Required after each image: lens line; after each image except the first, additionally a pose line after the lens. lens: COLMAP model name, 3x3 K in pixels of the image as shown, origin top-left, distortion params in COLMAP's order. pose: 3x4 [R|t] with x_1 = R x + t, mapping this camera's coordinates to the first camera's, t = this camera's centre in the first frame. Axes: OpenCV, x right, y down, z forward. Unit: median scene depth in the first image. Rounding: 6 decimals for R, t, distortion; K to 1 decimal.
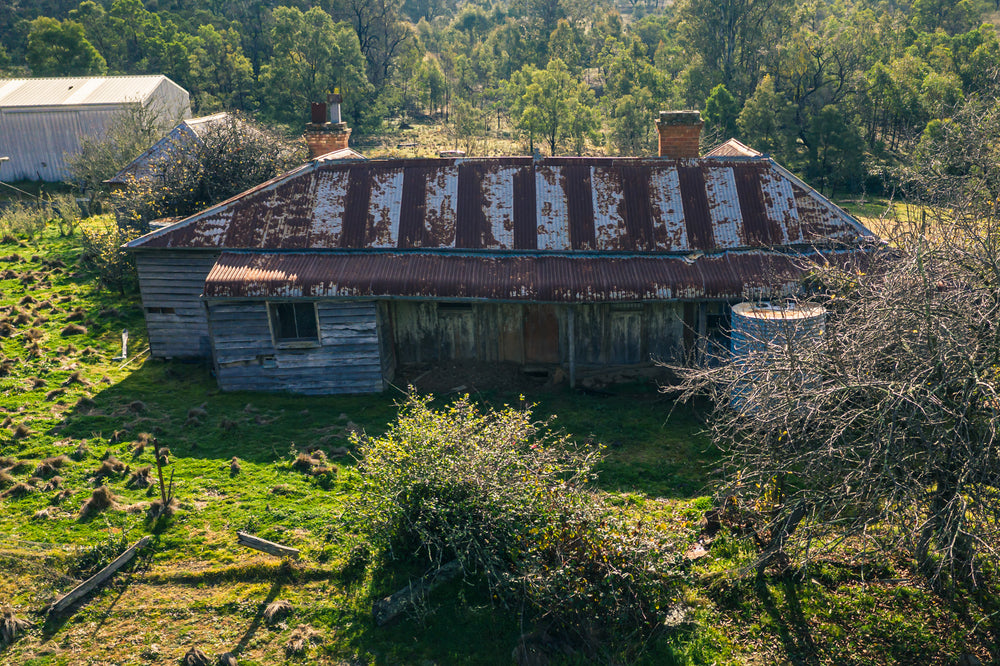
lens RADIAL K [[1079.2, 0, 541.8], [0, 1079.2, 413.9], [0, 0, 1]] dist [-0.008582, 0.000195]
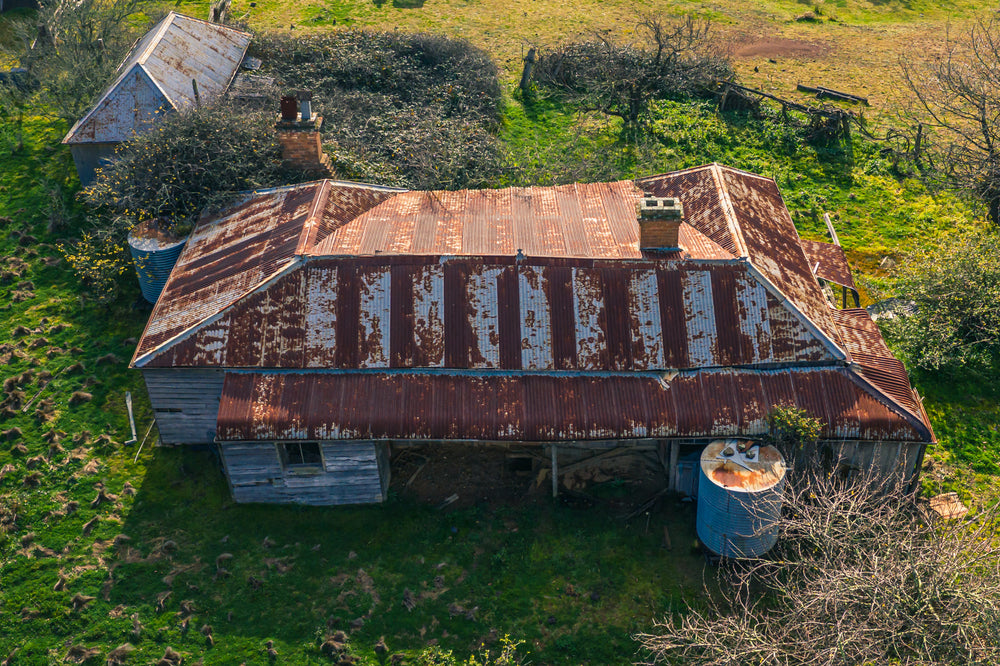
lens RADIAL K [[1244.5, 0, 500.0], [0, 1244.5, 333.0], [0, 0, 1]] dist [-0.013233, -0.023818]
pose [[0.999945, -0.009626, -0.004232, -0.019839], [0.010426, 0.960032, 0.279697, -0.519302], [0.001370, -0.279726, 0.960079, -0.162894]]
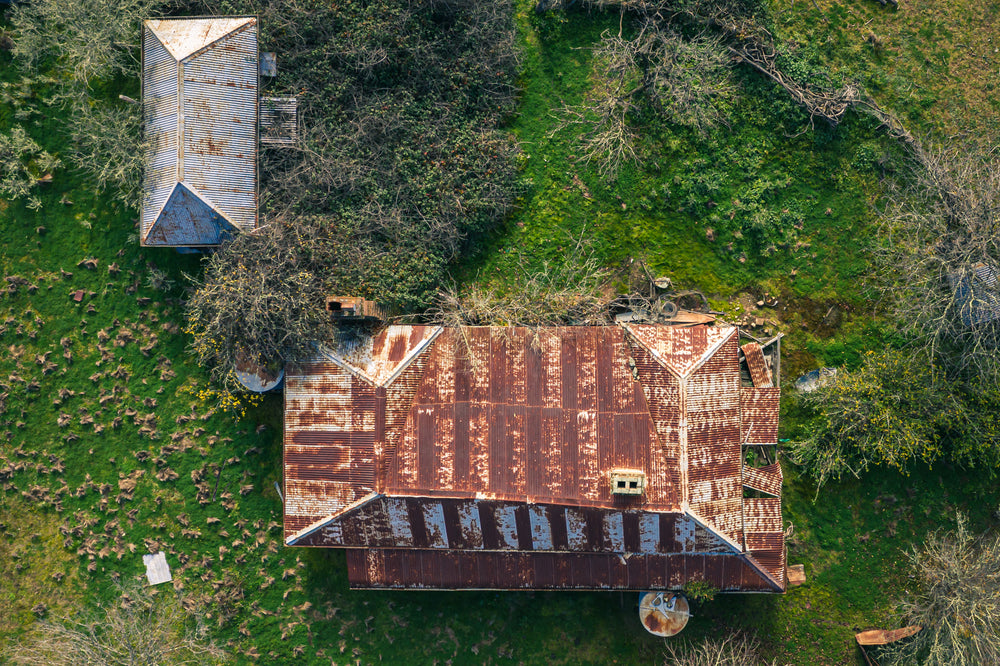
lens RADIAL K [[1079.2, 0, 541.8], [0, 1079.2, 413.9], [0, 0, 1]] dist [-0.008582, 0.000195]
pose [[0.998655, -0.004374, -0.051662, 0.094275], [0.051383, 0.216493, 0.974931, -1.786735], [0.006920, -0.976274, 0.216427, 0.829843]]
